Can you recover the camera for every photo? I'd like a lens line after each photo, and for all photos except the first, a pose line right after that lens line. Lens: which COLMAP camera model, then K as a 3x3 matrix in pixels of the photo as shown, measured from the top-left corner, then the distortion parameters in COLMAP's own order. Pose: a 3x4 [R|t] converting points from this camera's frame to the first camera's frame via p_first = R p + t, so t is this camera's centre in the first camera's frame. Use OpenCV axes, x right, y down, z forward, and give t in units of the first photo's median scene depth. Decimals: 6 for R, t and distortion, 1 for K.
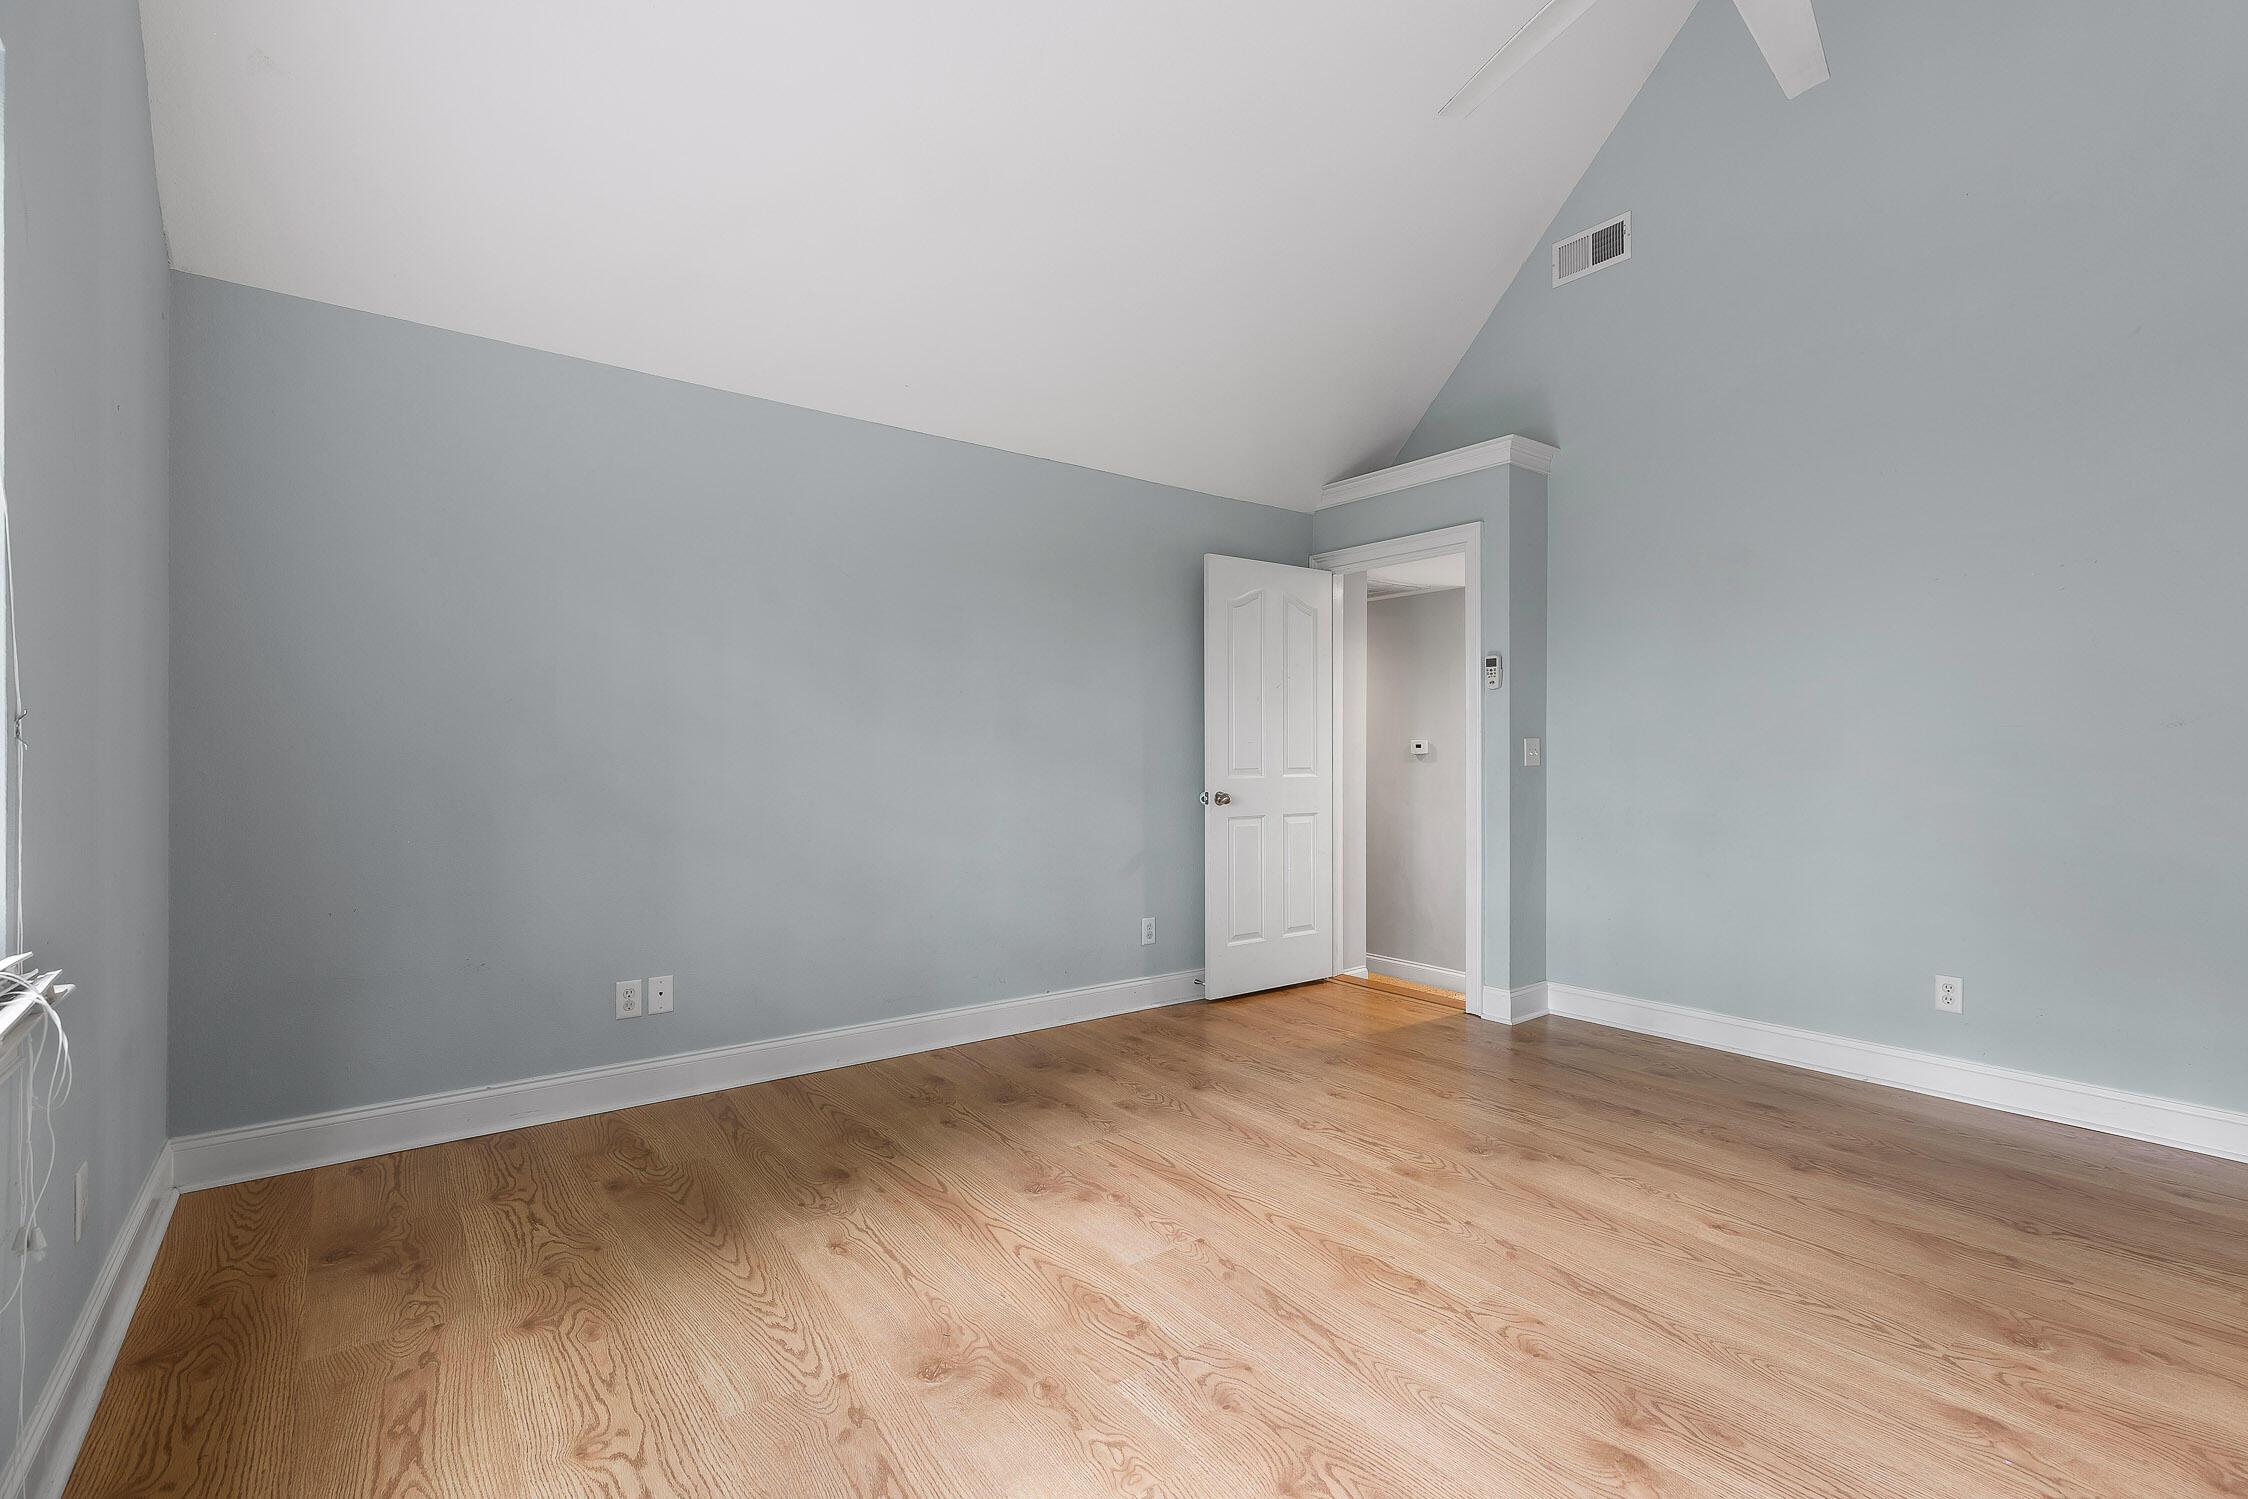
lens RADIAL K [[1020.0, 0, 1125.4], [0, 1020.0, 751.6], [0, 0, 1]] dist [-0.001003, -0.000226]
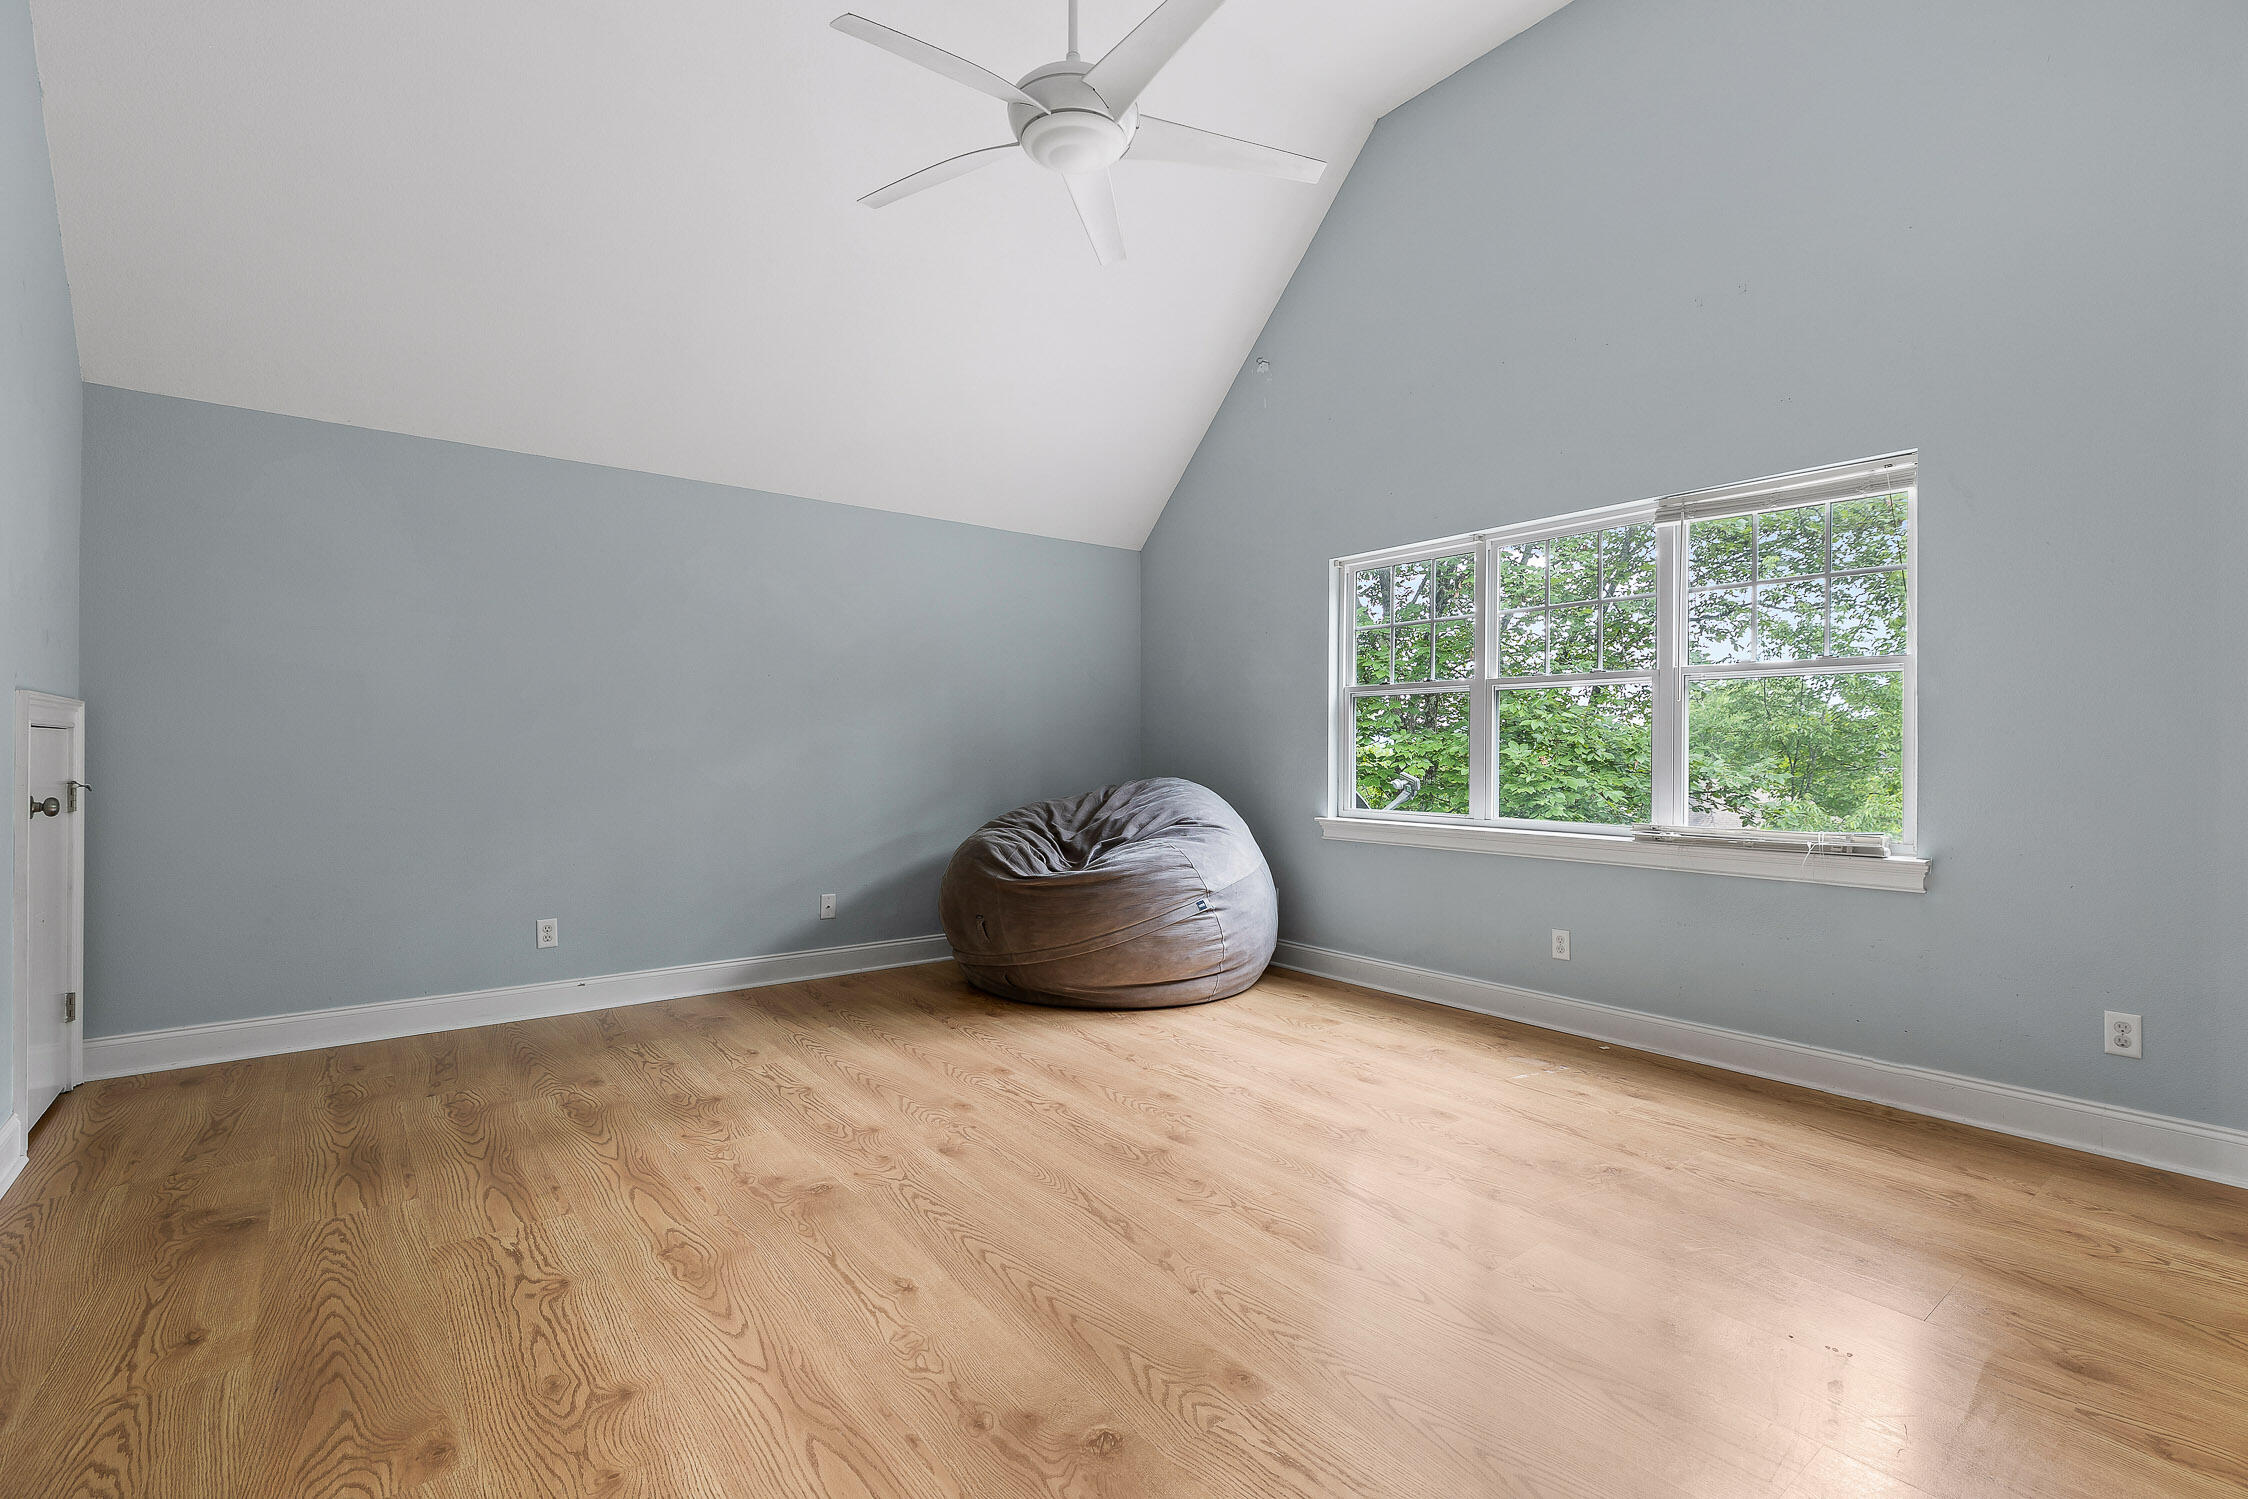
lens RADIAL K [[1020.0, 0, 1121.9], [0, 1020.0, 750.3], [0, 0, 1]] dist [-0.001003, -0.000226]
pose [[-0.999847, -0.006052, -0.016403, 0.470923], [-0.005939, 0.999959, -0.006890, 0.014306], [0.016444, -0.006791, -0.999842, 2.121928]]
